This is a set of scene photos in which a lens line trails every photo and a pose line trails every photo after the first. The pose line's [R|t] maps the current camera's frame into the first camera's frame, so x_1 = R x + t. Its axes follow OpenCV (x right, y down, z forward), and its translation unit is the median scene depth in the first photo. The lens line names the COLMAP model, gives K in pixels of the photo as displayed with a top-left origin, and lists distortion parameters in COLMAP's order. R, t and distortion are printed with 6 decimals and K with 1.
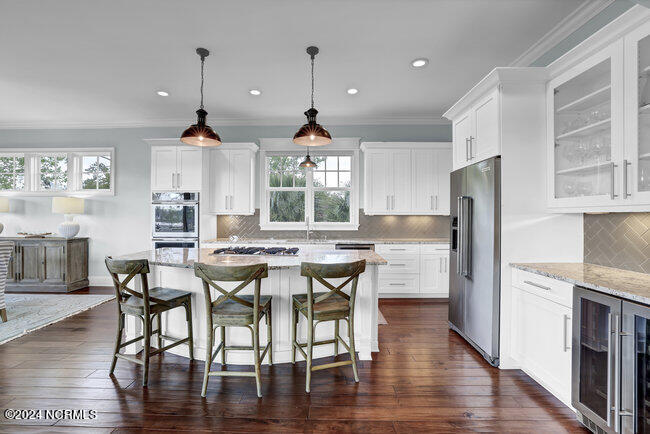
lens RADIAL K [[287.0, 0, 327.8], [0, 287.0, 217.2], [0, 0, 1]] dist [-0.018728, 0.002051]
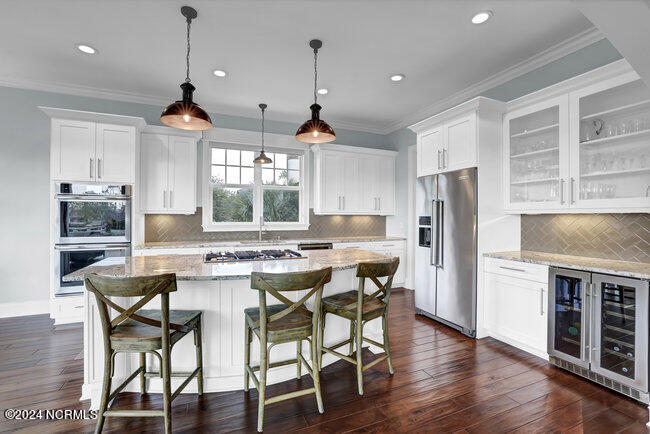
lens RADIAL K [[287.0, 0, 329.4], [0, 287.0, 216.7], [0, 0, 1]] dist [-0.018728, 0.002051]
pose [[0.912907, -0.000349, 0.408169, -0.409076], [0.000316, 1.000000, 0.000147, -0.001400], [-0.408169, -0.000005, 0.912907, 0.103765]]
